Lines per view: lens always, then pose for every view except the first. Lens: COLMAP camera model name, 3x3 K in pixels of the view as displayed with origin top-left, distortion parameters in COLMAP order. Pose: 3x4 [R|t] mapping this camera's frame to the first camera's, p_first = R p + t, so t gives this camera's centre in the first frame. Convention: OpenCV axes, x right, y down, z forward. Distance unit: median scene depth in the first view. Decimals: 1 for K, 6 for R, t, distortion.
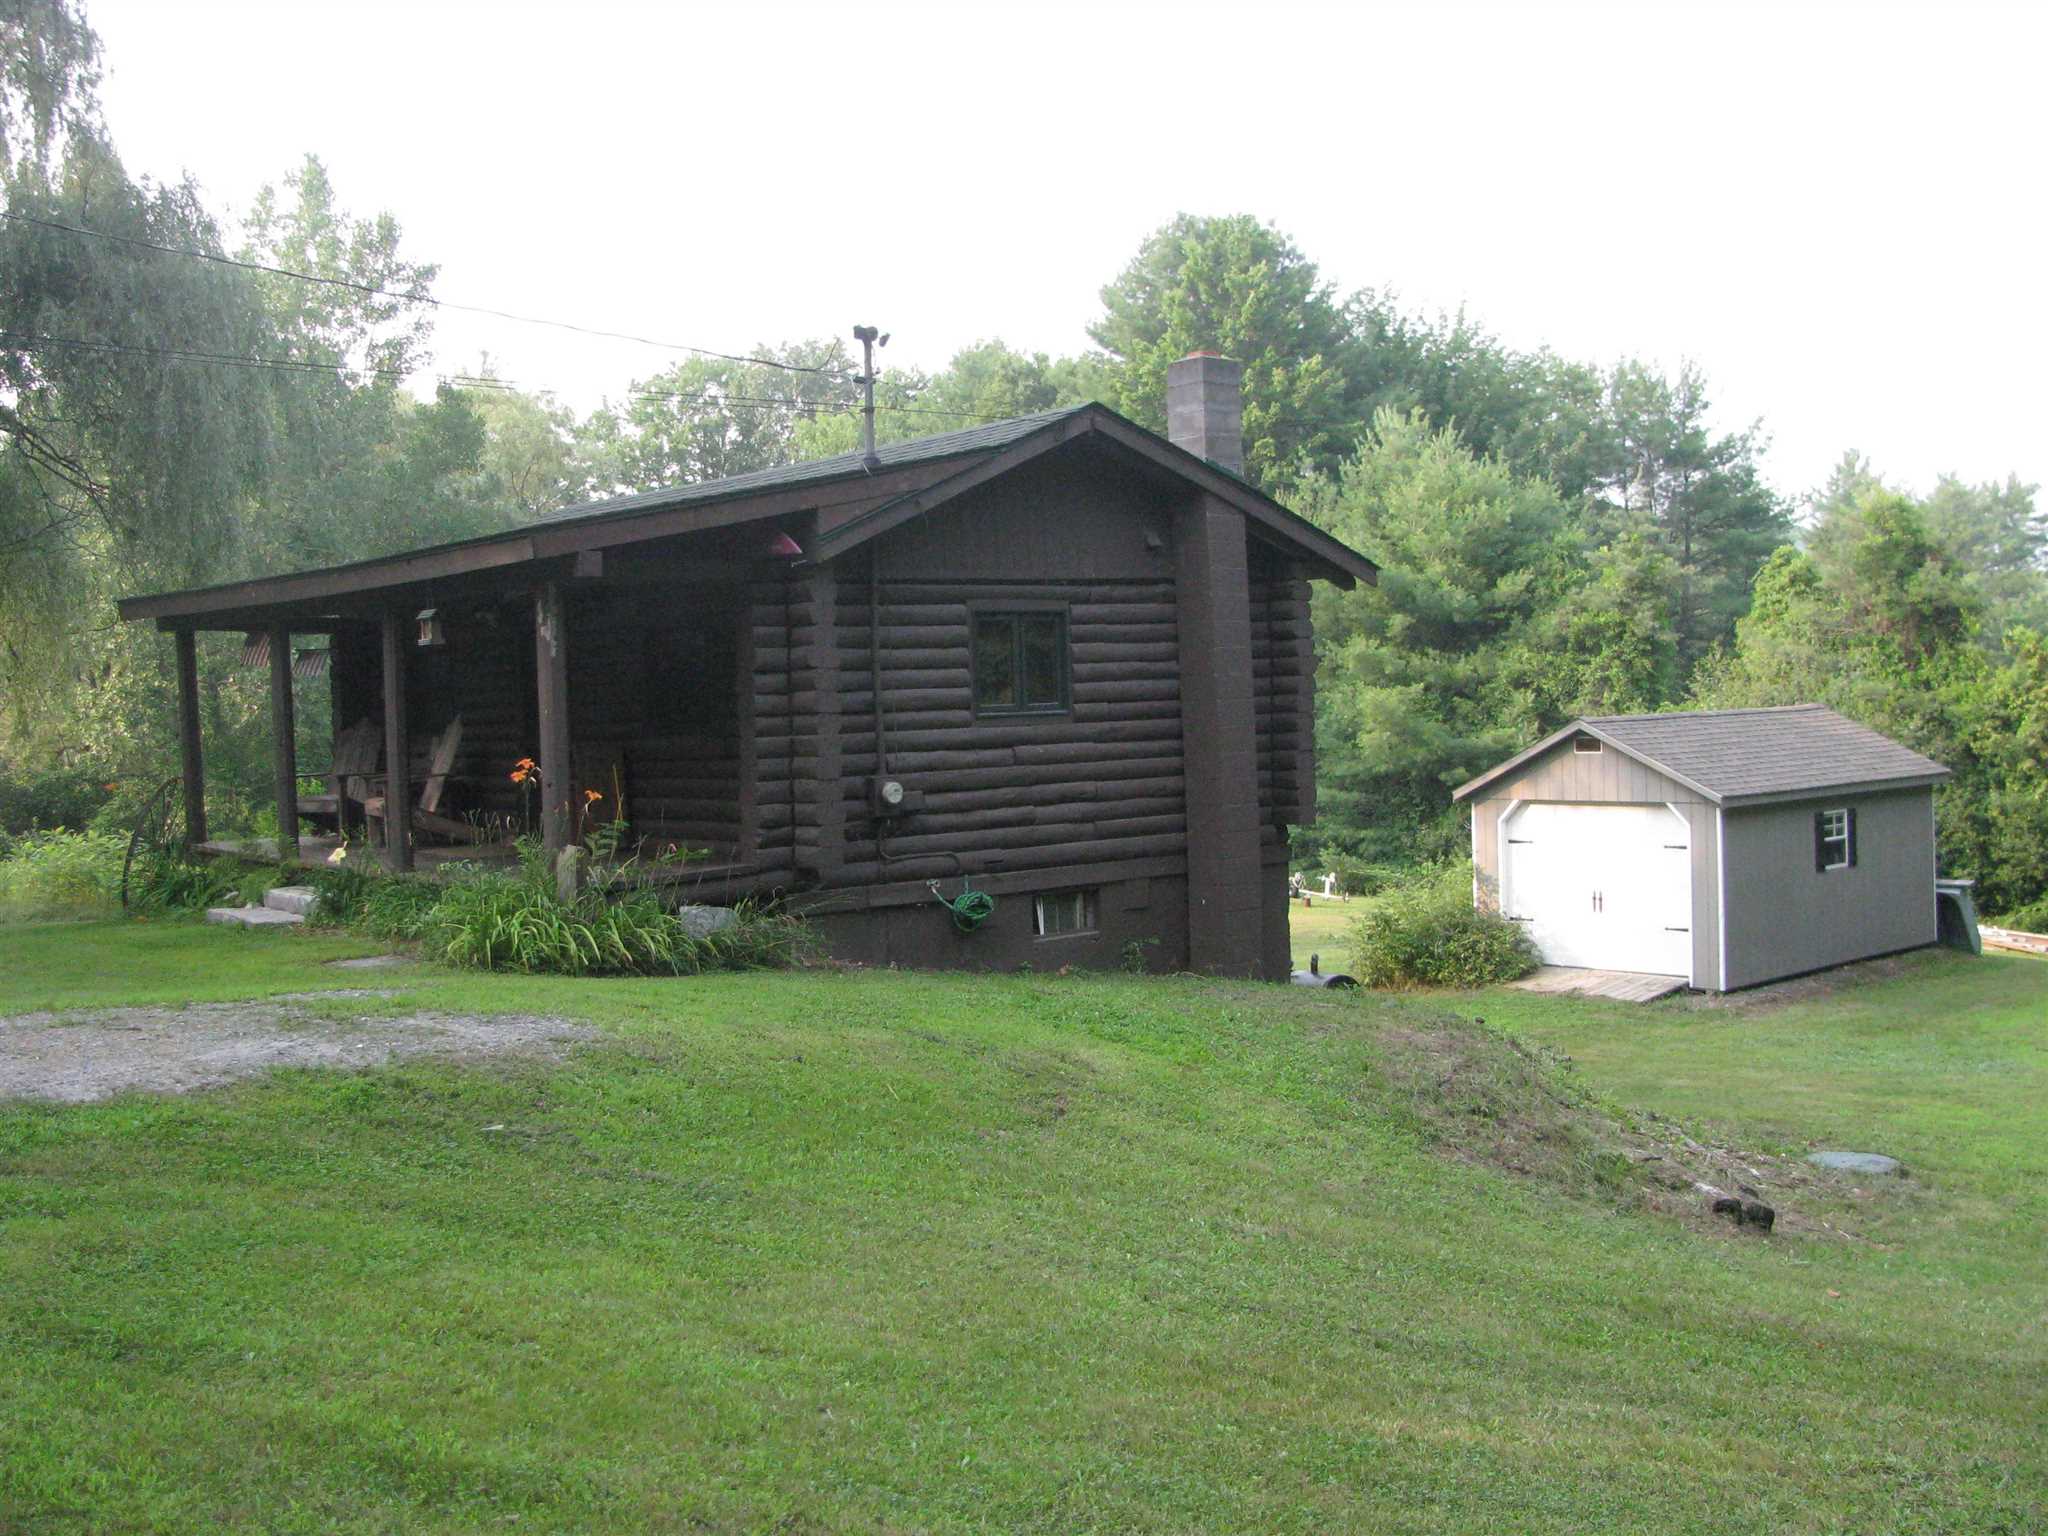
lens RADIAL K [[2147.8, 0, 1024.0], [0, 2147.8, 768.0], [0, 0, 1]] dist [-0.186162, 0.188764]
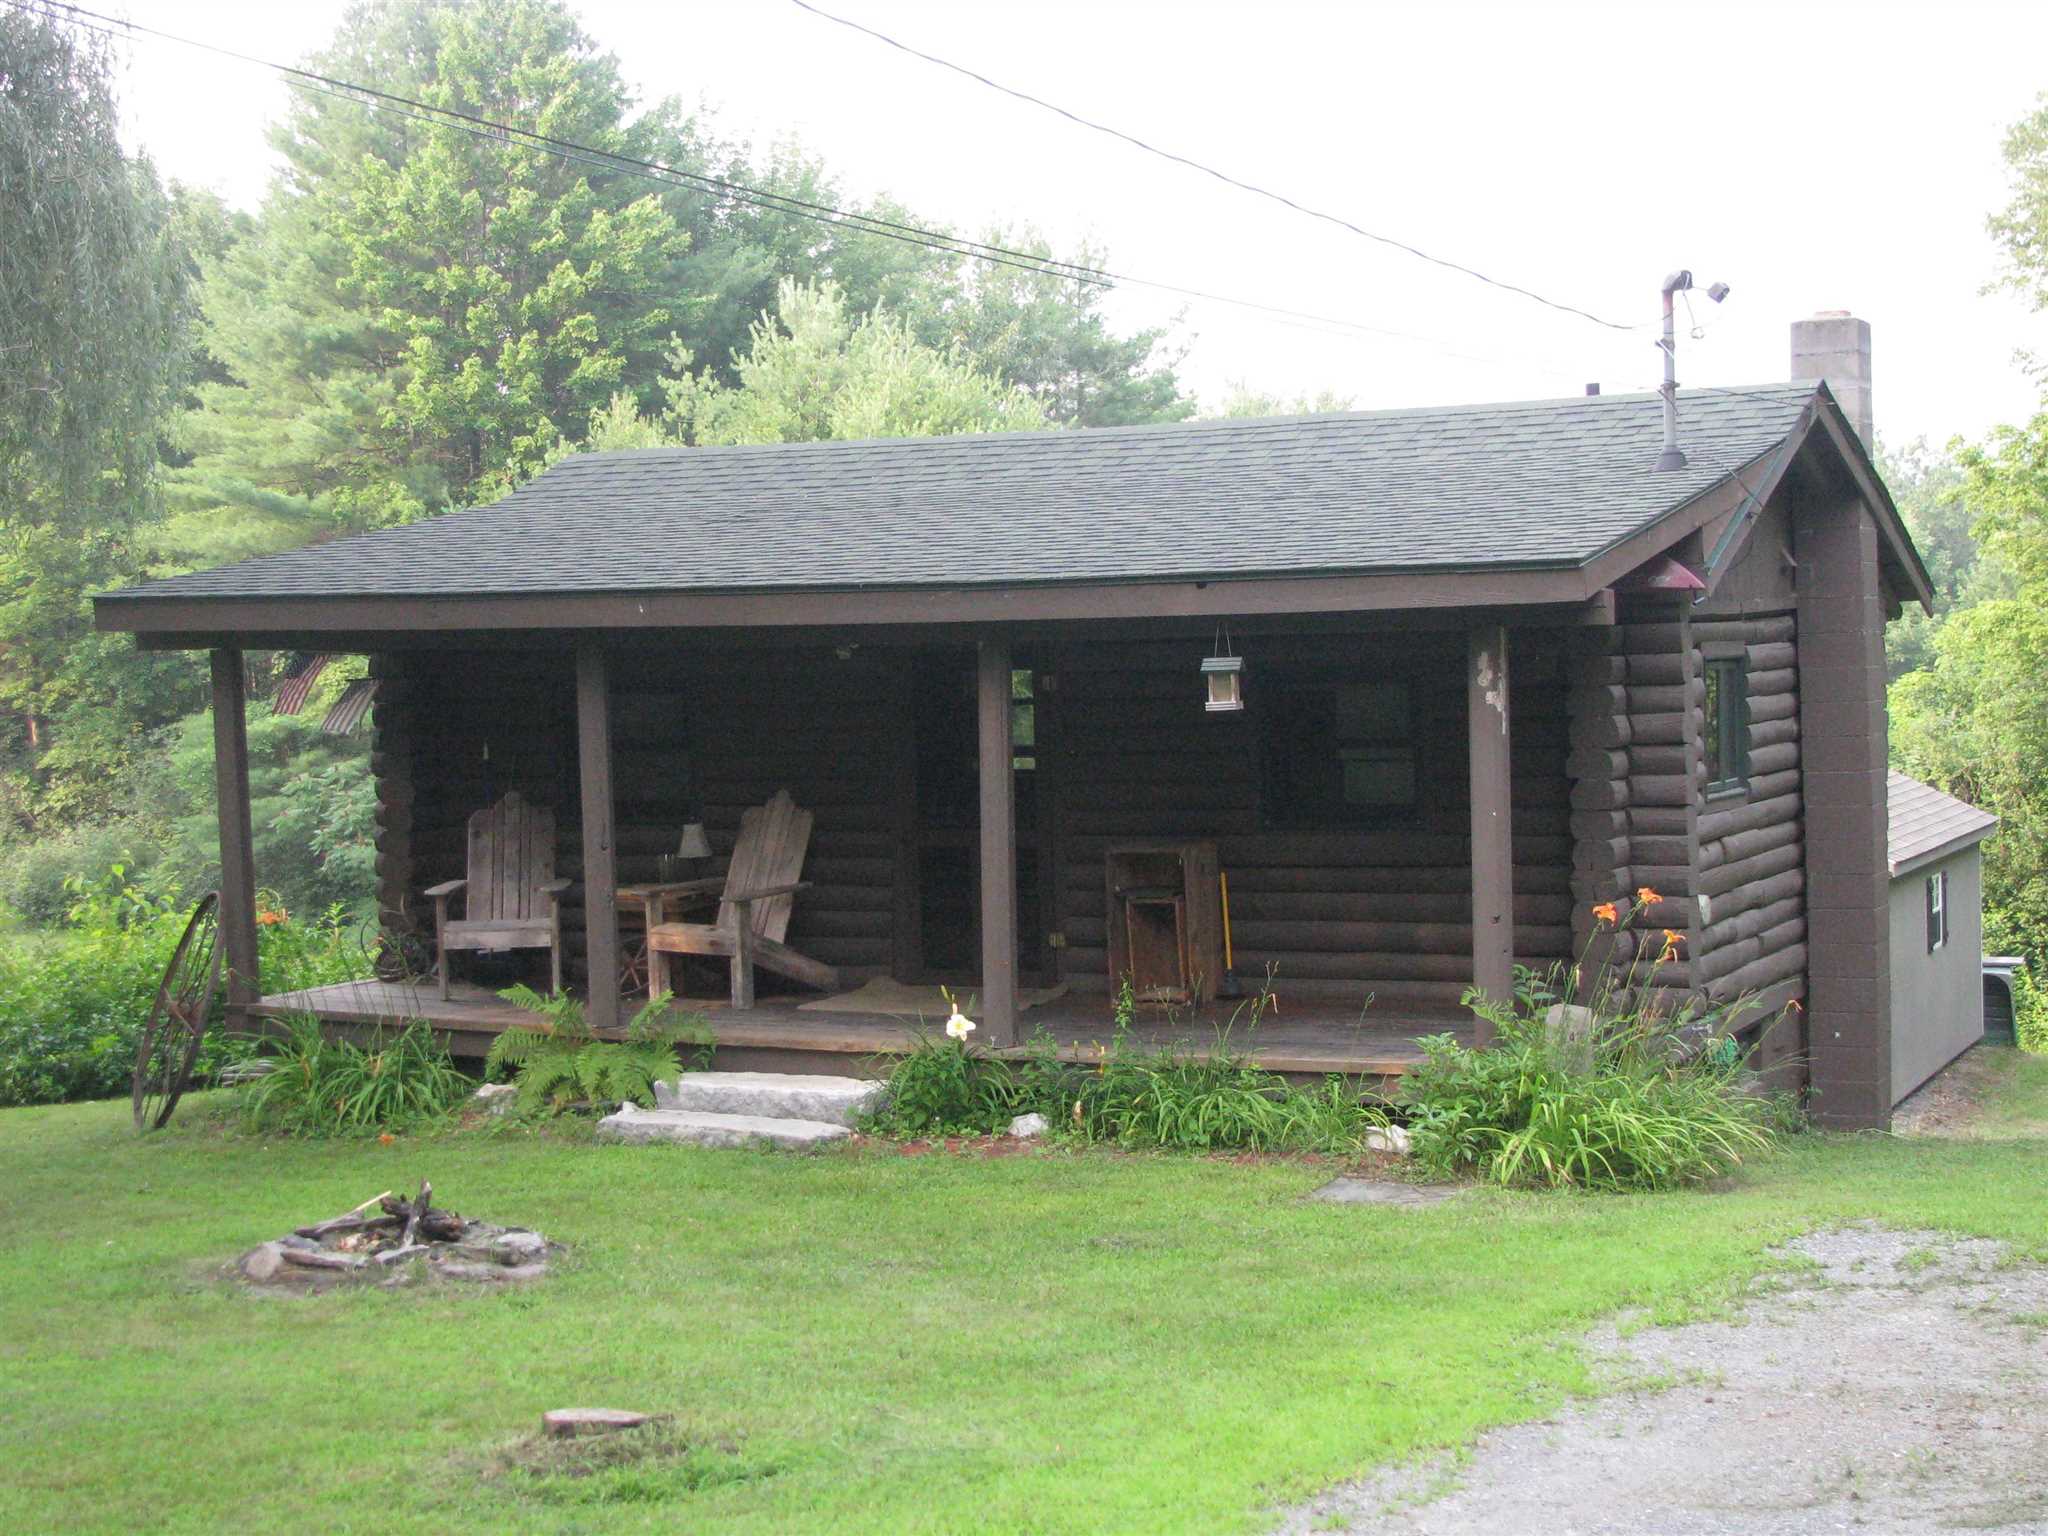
lens RADIAL K [[3180.3, 0, 1003.3], [0, 3180.3, 763.6], [0, 0, 1]] dist [-0.092842, 0.119760]
pose [[0.917963, -0.005802, 0.396624, -0.188636], [0.007208, 0.999972, -0.002053, -0.010026], [-0.396601, 0.004743, 0.917979, 0.025895]]
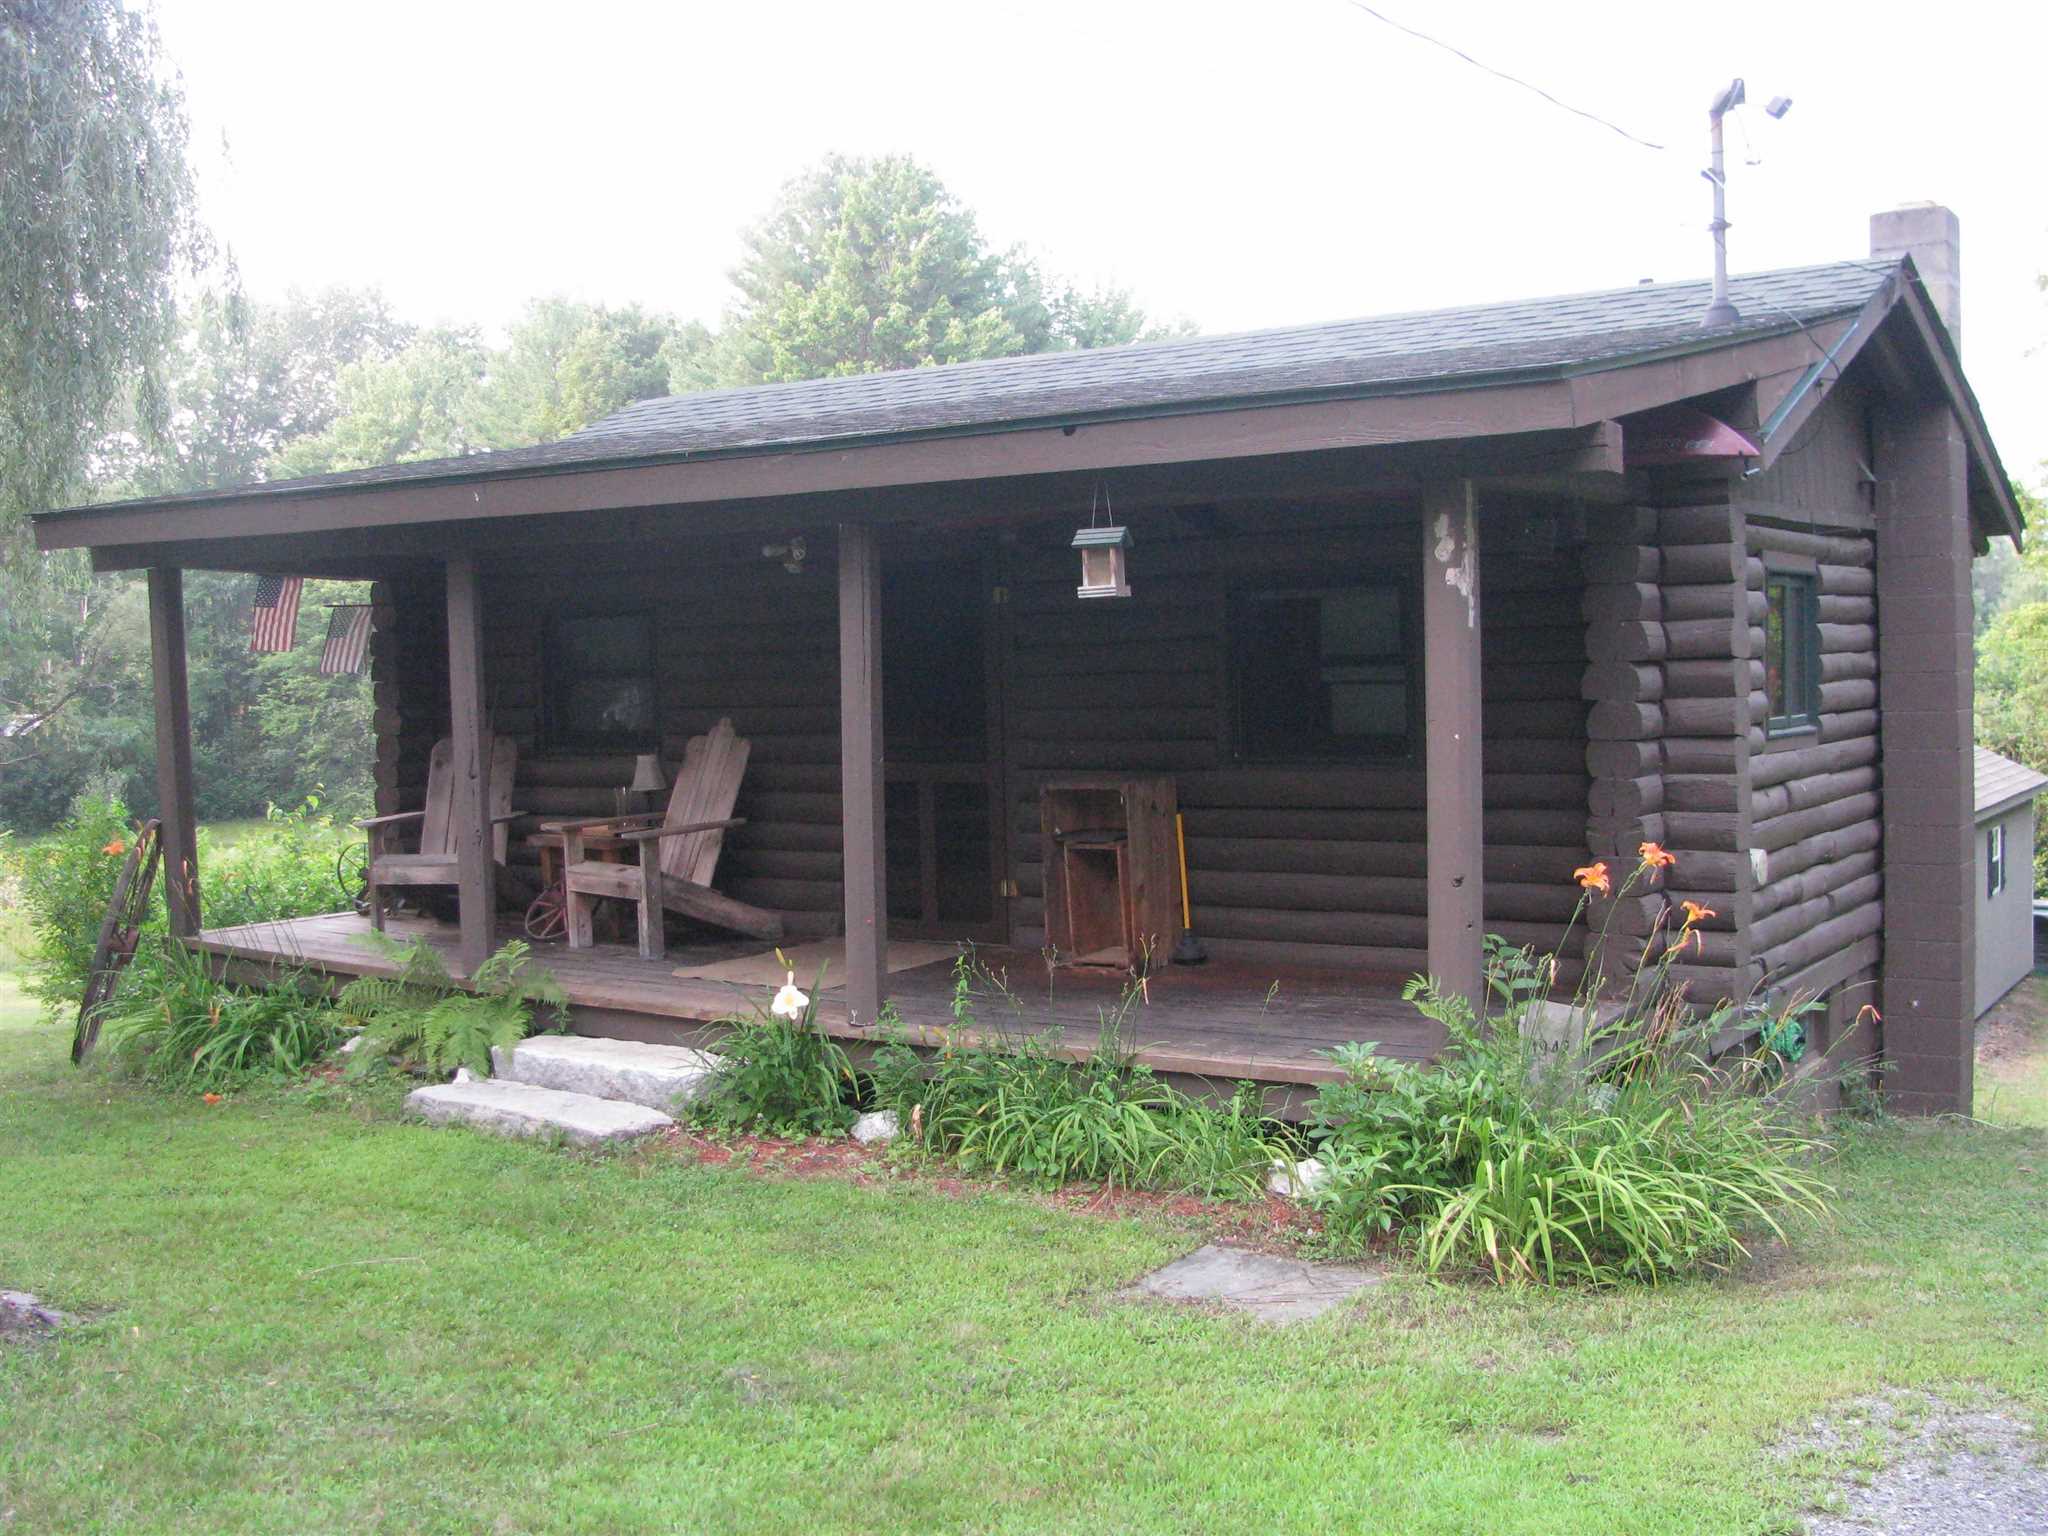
lens RADIAL K [[2147.8, 0, 1024.0], [0, 2147.8, 768.0], [0, 0, 1]] dist [-0.186162, 0.188764]
pose [[0.963562, -0.000487, 0.267483, -0.110501], [-0.002183, 0.999951, 0.009682, -0.005623], [-0.267474, -0.009913, 0.963514, 0.129013]]
